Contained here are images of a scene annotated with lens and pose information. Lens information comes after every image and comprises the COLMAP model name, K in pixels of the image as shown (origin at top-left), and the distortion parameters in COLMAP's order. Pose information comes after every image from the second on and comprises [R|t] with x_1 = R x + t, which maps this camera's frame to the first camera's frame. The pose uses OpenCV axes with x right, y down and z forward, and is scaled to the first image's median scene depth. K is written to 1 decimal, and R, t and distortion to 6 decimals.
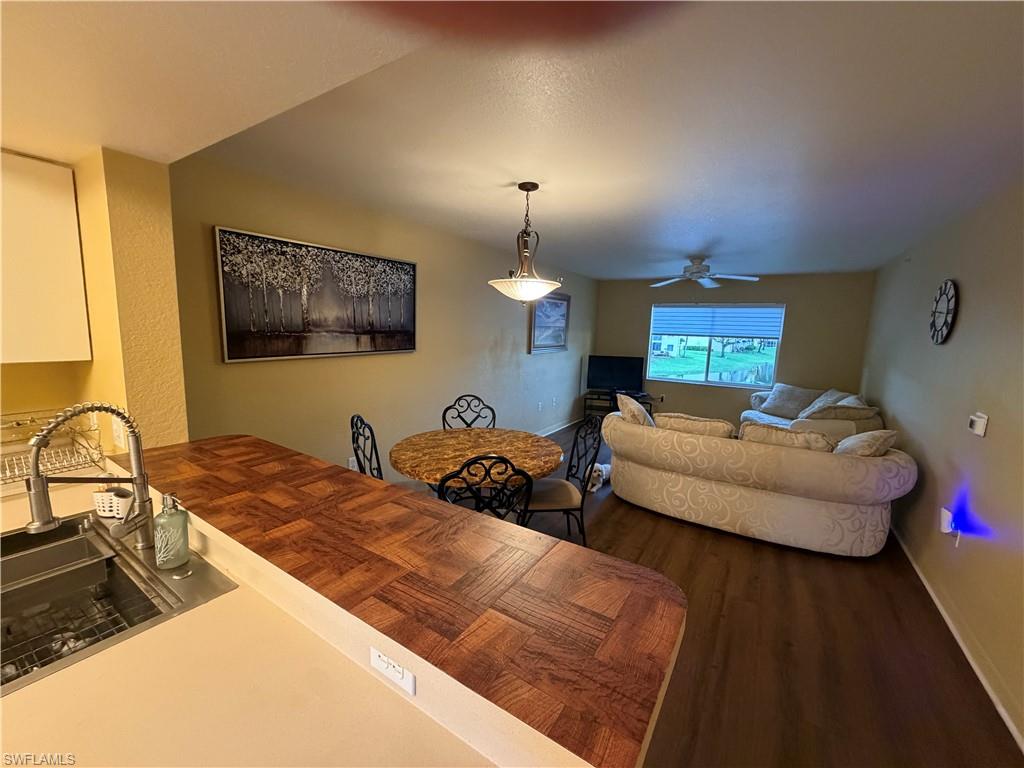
lens RADIAL K [[411.2, 0, 513.2], [0, 411.2, 383.5], [0, 0, 1]] dist [-0.000060, 0.000665]
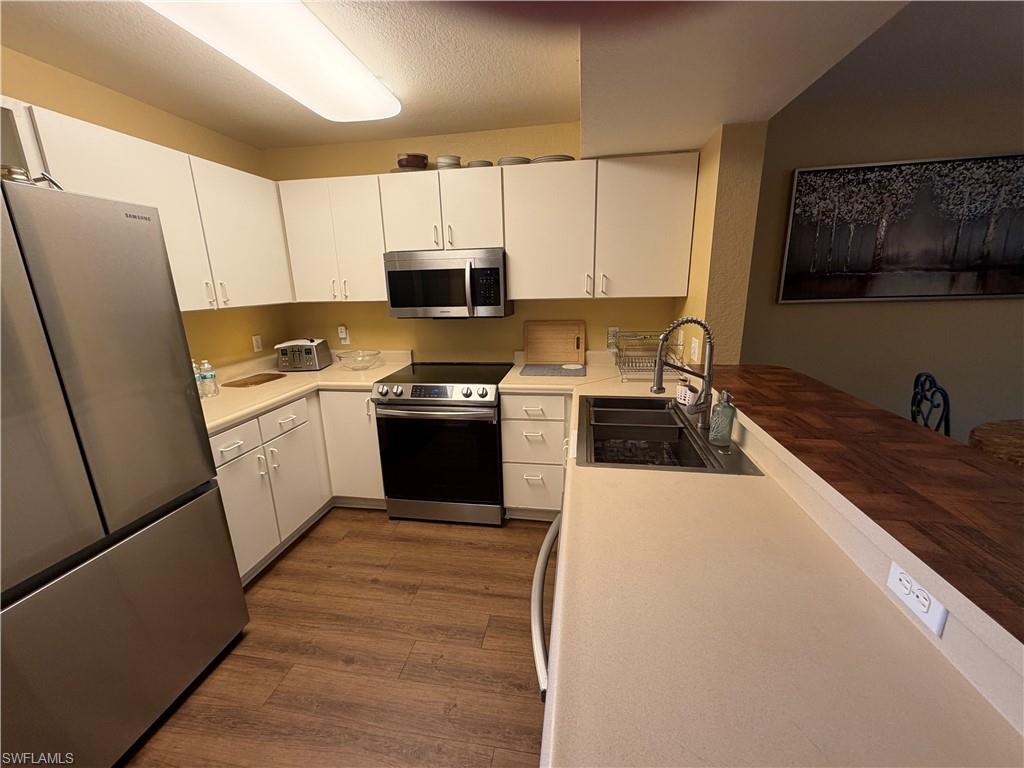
lens RADIAL K [[411.2, 0, 506.3], [0, 411.2, 383.1], [0, 0, 1]] dist [-0.000060, 0.000665]
pose [[0.387627, 0.184934, -0.903075, 0.029915], [-0.089032, 0.982600, 0.163004, 0.040527], [0.917507, 0.017218, 0.397347, -0.069993]]
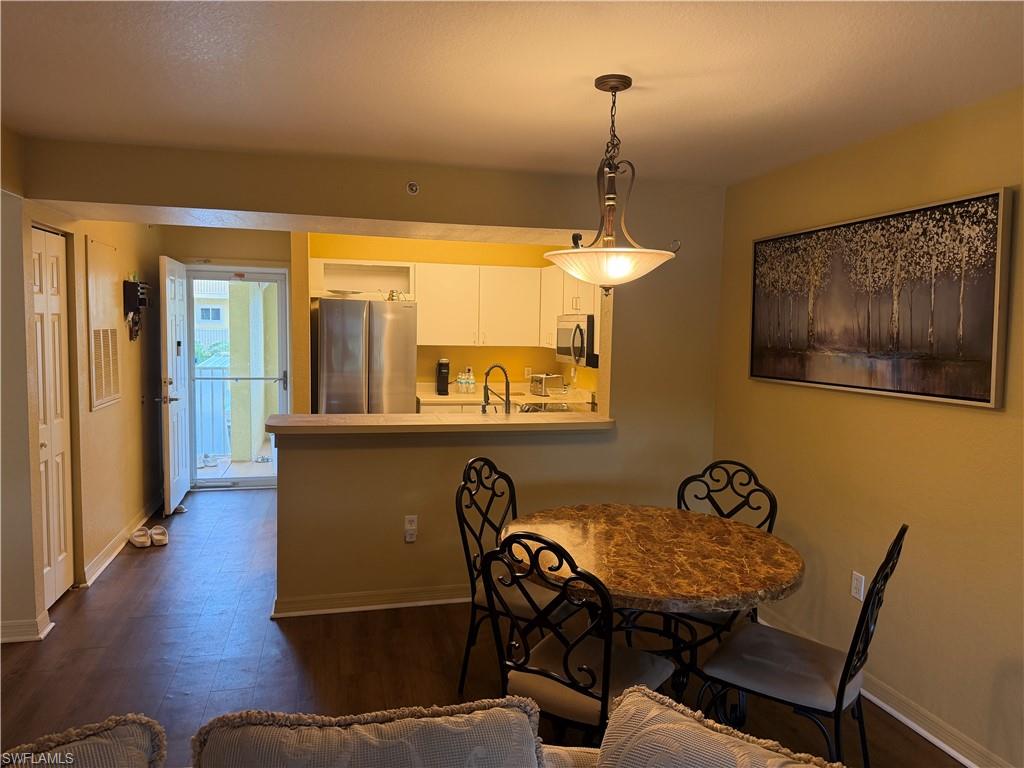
lens RADIAL K [[719.6, 0, 512.6], [0, 719.6, 387.6], [0, 0, 1]] dist [0.007757, -0.010579]
pose [[-0.687309, 0.022374, -0.726021, 0.849820], [-0.136048, 0.977871, 0.158929, -0.210295], [0.713511, 0.208007, -0.669055, 1.642260]]
